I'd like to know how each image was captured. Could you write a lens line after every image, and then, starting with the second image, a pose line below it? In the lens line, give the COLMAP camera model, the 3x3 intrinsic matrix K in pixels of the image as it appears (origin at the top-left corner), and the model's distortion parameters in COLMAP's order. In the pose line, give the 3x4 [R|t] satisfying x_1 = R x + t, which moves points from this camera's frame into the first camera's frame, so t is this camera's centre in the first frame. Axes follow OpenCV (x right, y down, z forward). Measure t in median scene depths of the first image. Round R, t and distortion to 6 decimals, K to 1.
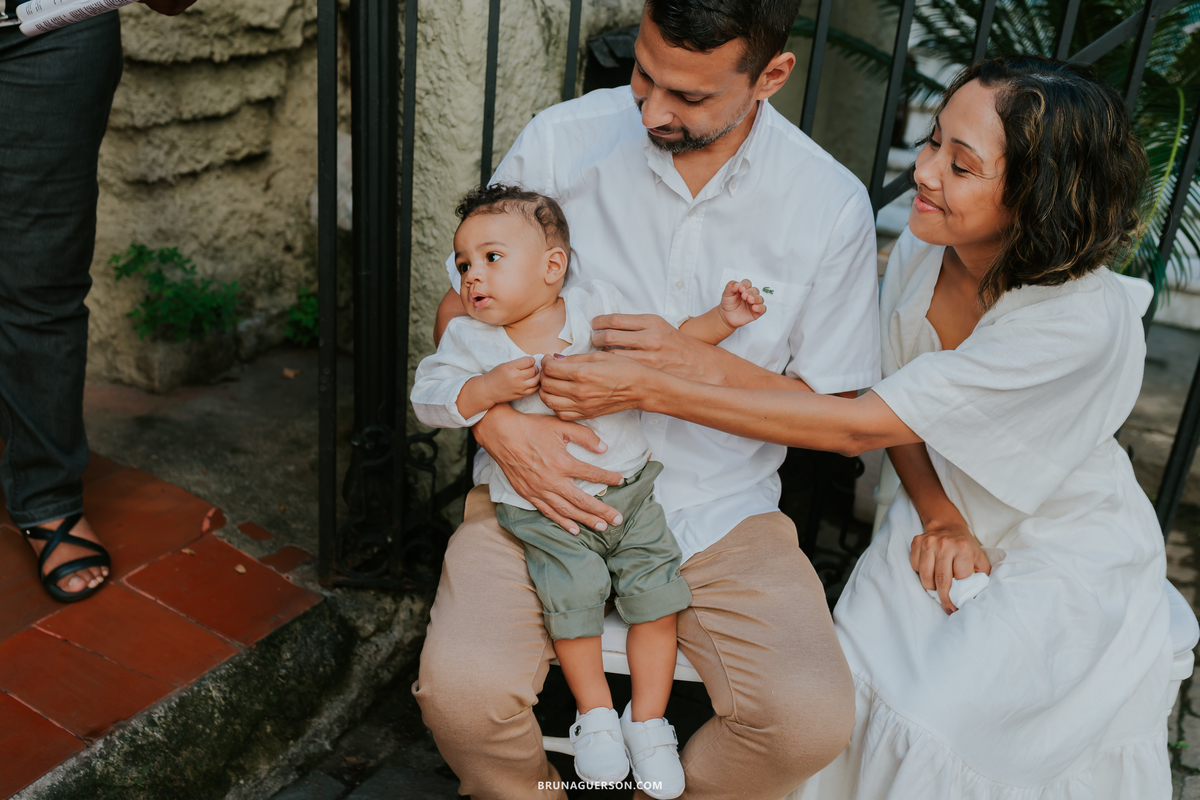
lens RADIAL K [[1216.5, 0, 538.0], [0, 1216.5, 403.3], [0, 0, 1]] dist [-0.010033, 0.000000]
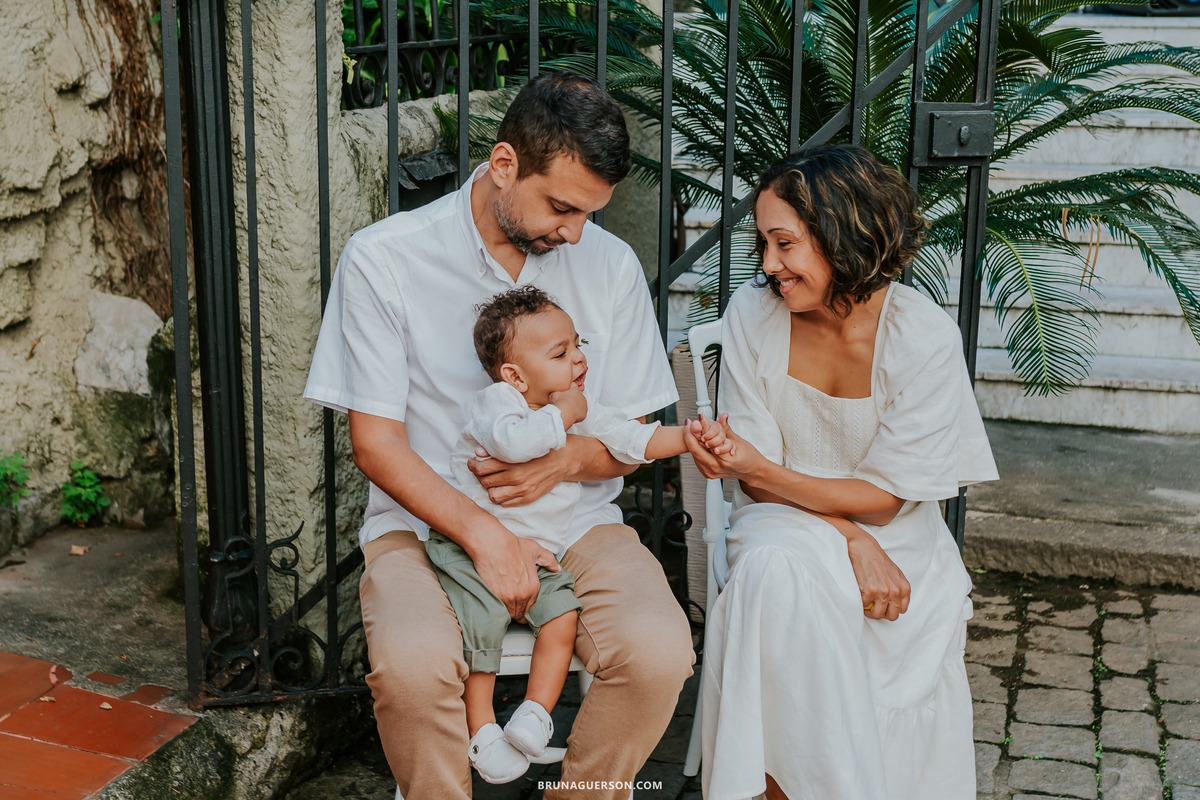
lens RADIAL K [[1665.4, 0, 596.0], [0, 1665.4, 396.2], [0, 0, 1]] dist [-0.045221, 0.000000]
pose [[0.968559, -0.109303, 0.223488, -0.140426], [0.144788, 0.978166, -0.149088, 0.157738], [-0.202312, 0.176759, 0.963237, -0.455910]]
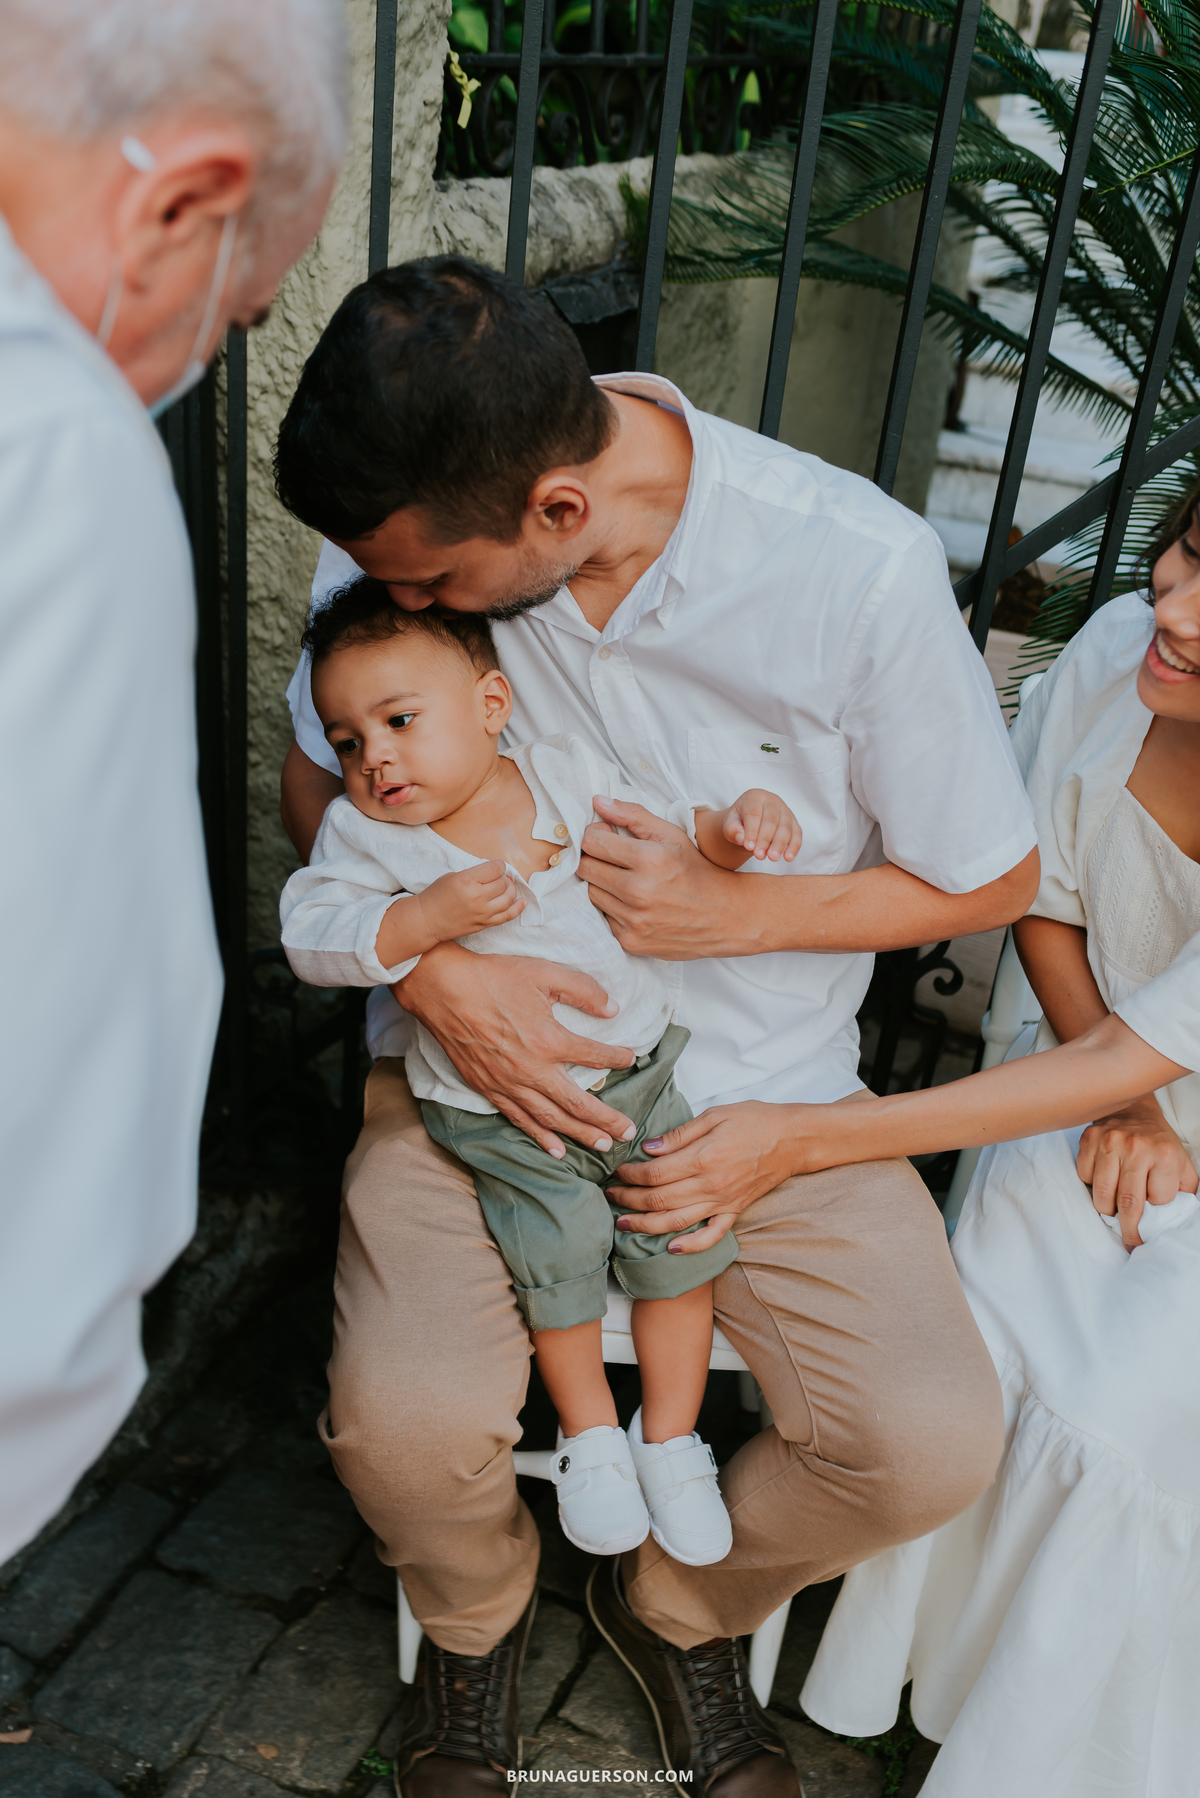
lens RADIAL K [[1740.7, 0, 545.4], [0, 1740.7, 965.5], [0, 0, 1]] dist [-0.015602, 0.000000]
pose [[0.996553, -0.028892, 0.077761, -0.026052], [0.020666, 0.994302, 0.104581, -0.056970], [-0.080339, -0.102613, 0.991472, 0.103927]]
